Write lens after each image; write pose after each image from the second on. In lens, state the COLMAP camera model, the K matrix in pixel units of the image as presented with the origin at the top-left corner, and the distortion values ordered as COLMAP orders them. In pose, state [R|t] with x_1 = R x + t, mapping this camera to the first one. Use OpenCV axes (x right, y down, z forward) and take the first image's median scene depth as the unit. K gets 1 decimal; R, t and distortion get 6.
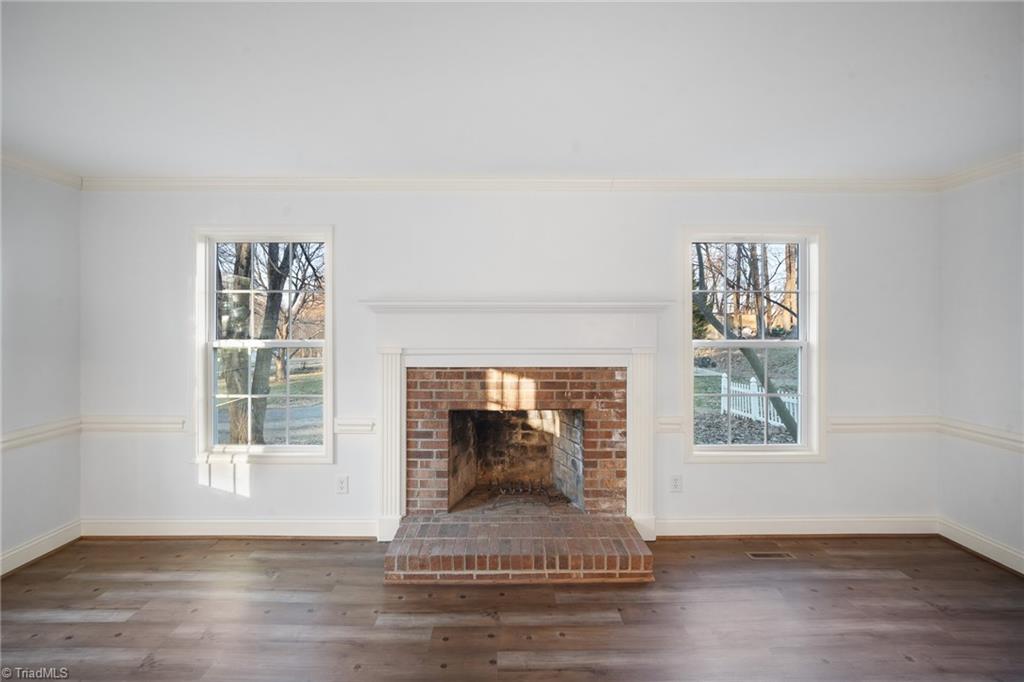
lens RADIAL K [[454.2, 0, 510.7], [0, 454.2, 329.5], [0, 0, 1]] dist [-0.007358, 0.001798]
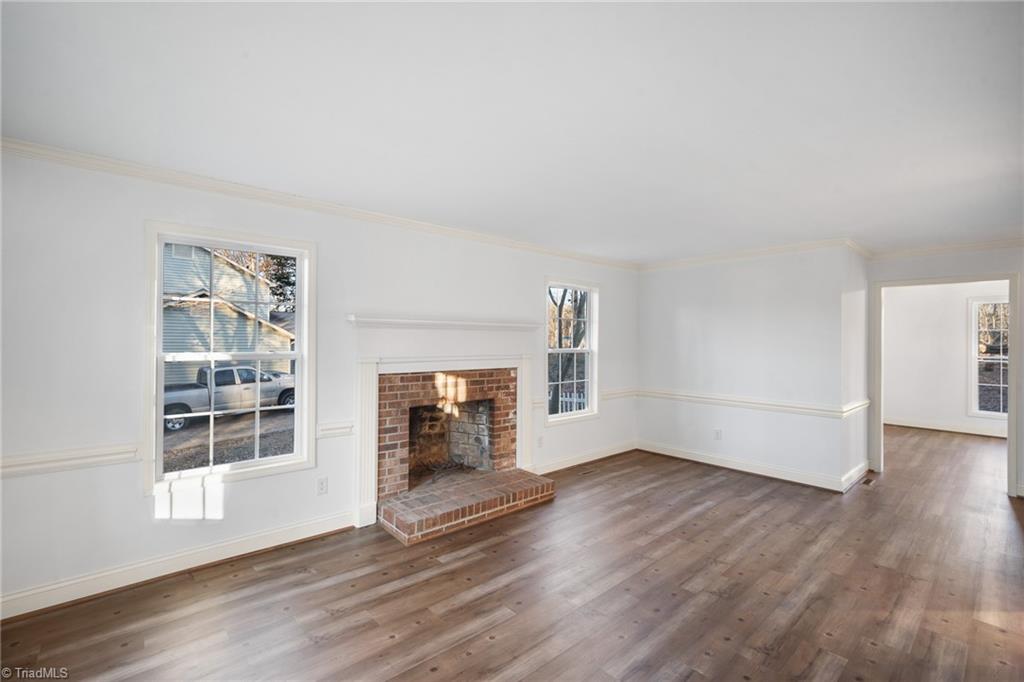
lens RADIAL K [[432.2, 0, 517.0], [0, 432.2, 344.7], [0, 0, 1]] dist [-0.002953, 0.000050]
pose [[0.762541, -0.001492, 0.646938, -0.672566], [-0.003362, 0.999975, 0.006269, -0.000597], [-0.646931, -0.006955, 0.762517, -0.078129]]
